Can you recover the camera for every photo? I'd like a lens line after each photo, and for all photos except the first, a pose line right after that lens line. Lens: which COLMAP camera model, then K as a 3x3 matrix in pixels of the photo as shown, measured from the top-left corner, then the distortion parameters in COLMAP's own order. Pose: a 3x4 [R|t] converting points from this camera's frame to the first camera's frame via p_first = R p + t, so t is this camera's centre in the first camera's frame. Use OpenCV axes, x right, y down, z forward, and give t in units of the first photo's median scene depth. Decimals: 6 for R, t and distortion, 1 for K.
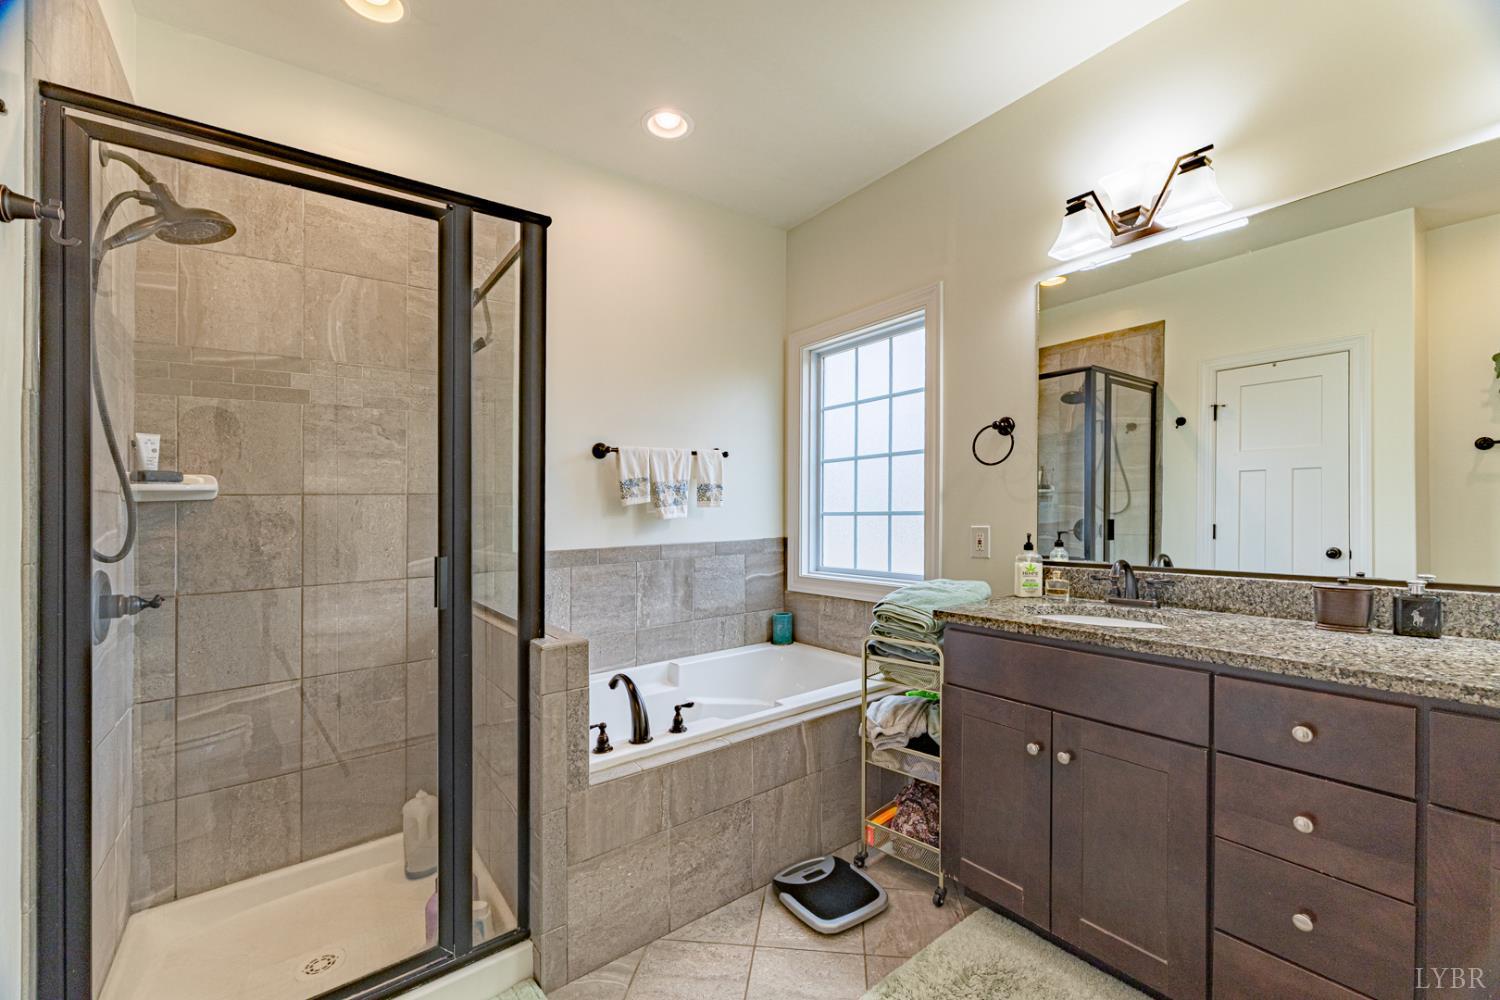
lens RADIAL K [[604.1, 0, 750.0], [0, 604.1, 500.0], [0, 0, 1]] dist [0.002785, 0.000518]
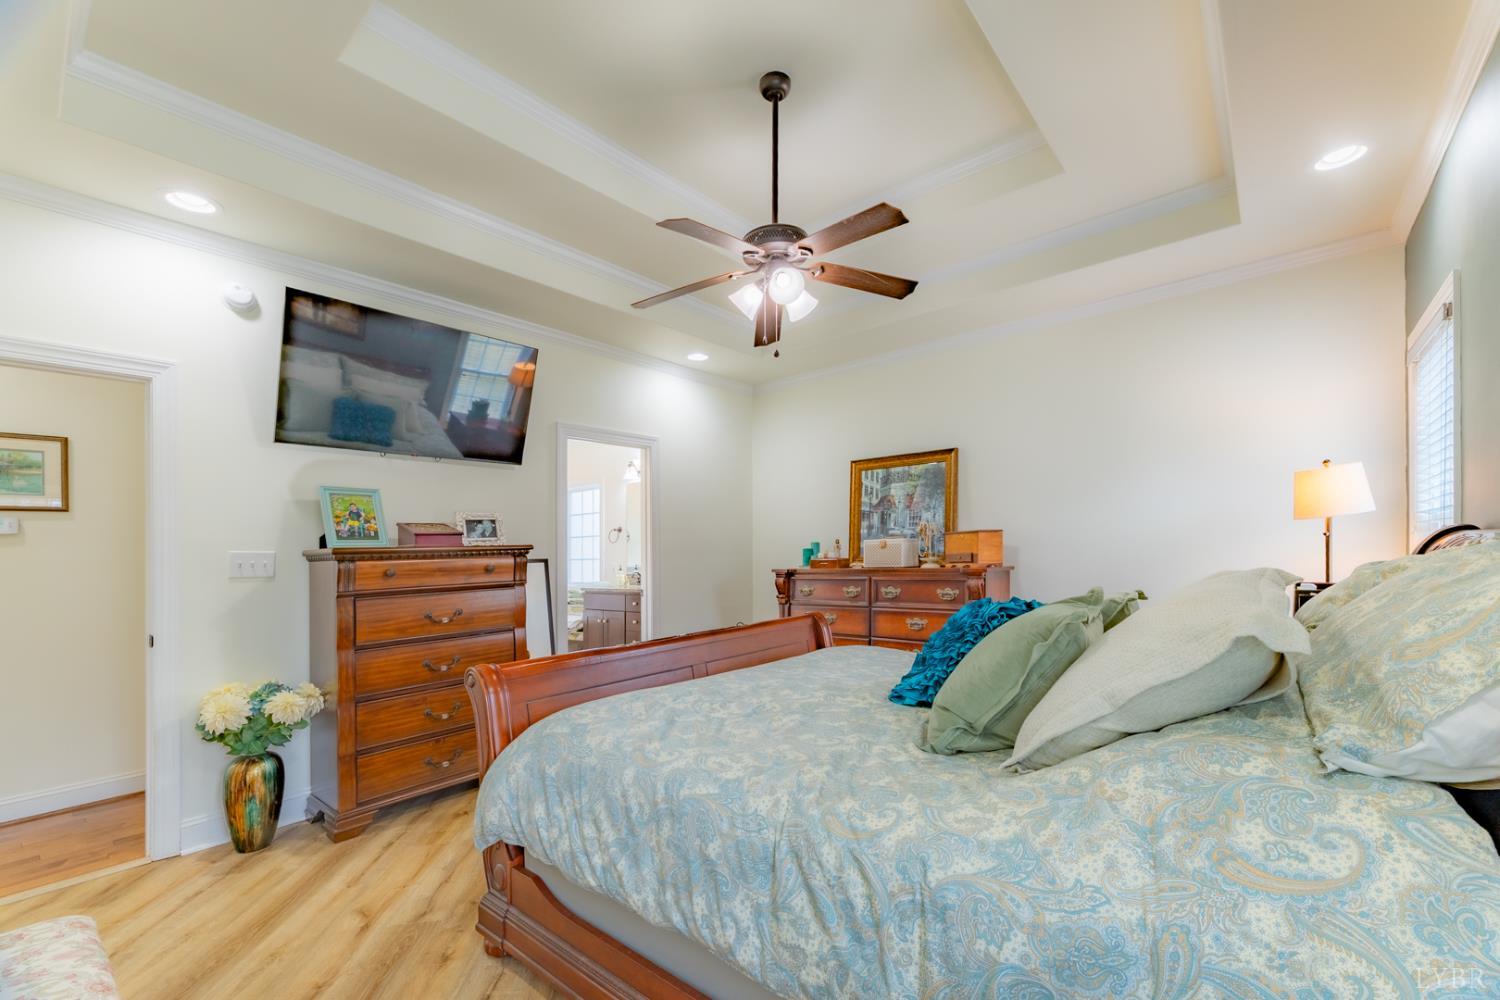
lens RADIAL K [[614.6, 0, 745.0], [0, 614.6, 532.2], [0, 0, 1]] dist [0.000094, 0.000645]
pose [[0.976089, 0.002067, 0.217360, 0.411709], [0.000943, 0.999905, -0.013745, -0.073067], [-0.217368, 0.013621, 0.975995, -2.327842]]
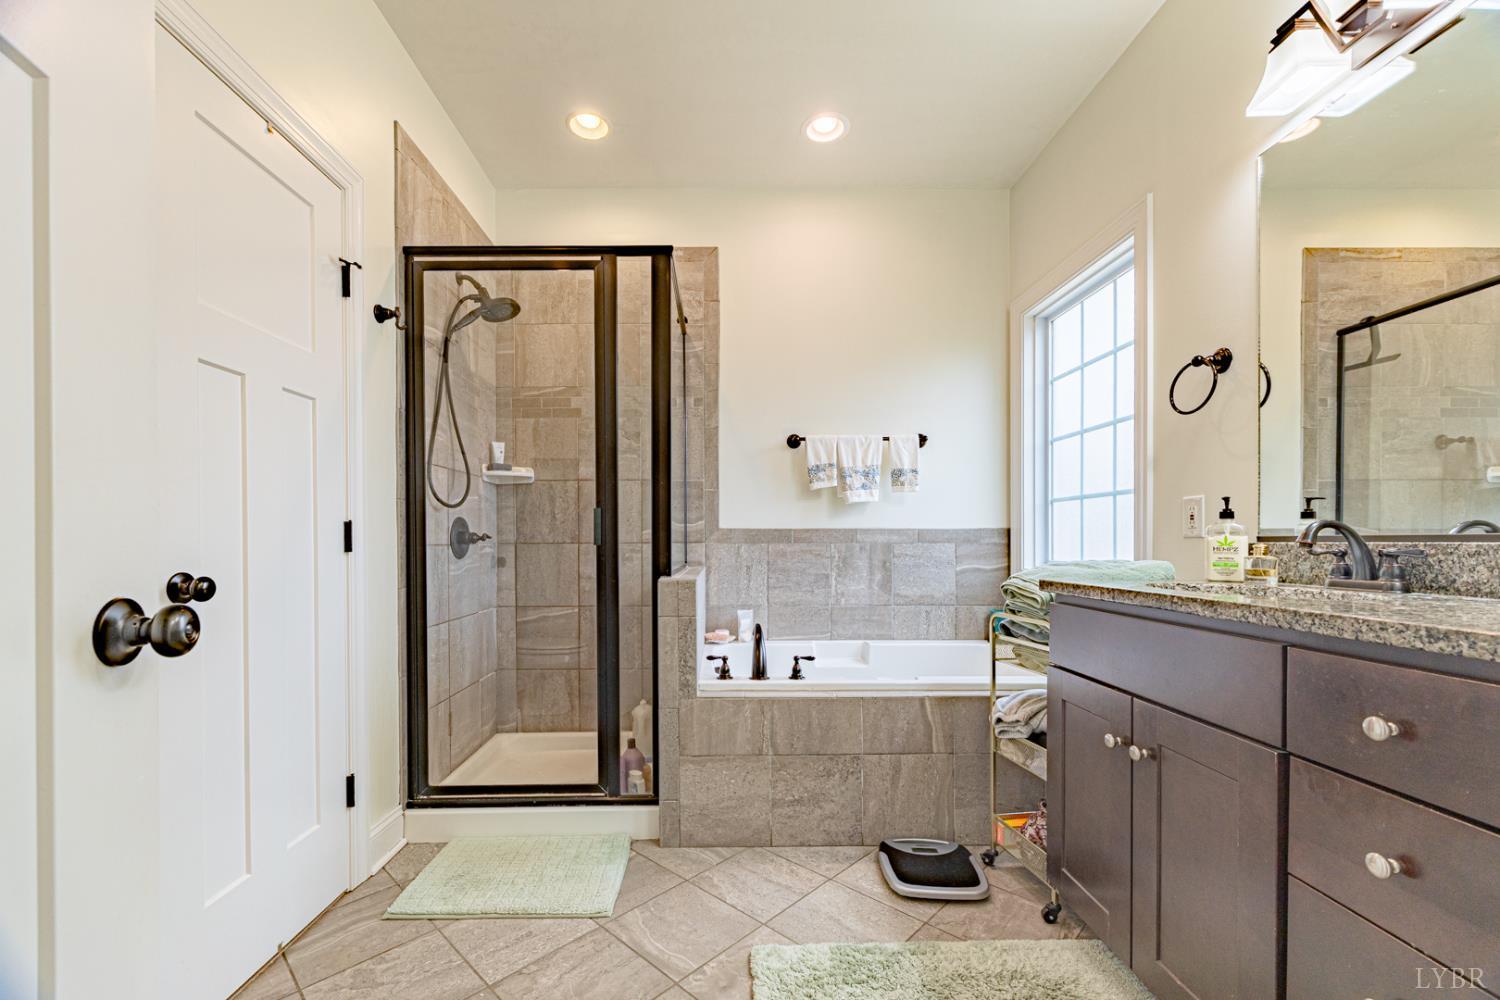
lens RADIAL K [[614.6, 0, 745.0], [0, 614.6, 532.2], [0, 0, 1]] dist [0.000094, 0.000645]
pose [[0.810779, 0.007657, -0.585303, 0.438560], [-0.003862, 0.999963, 0.007731, 0.099480], [0.585340, -0.004008, 0.810778, 0.029523]]
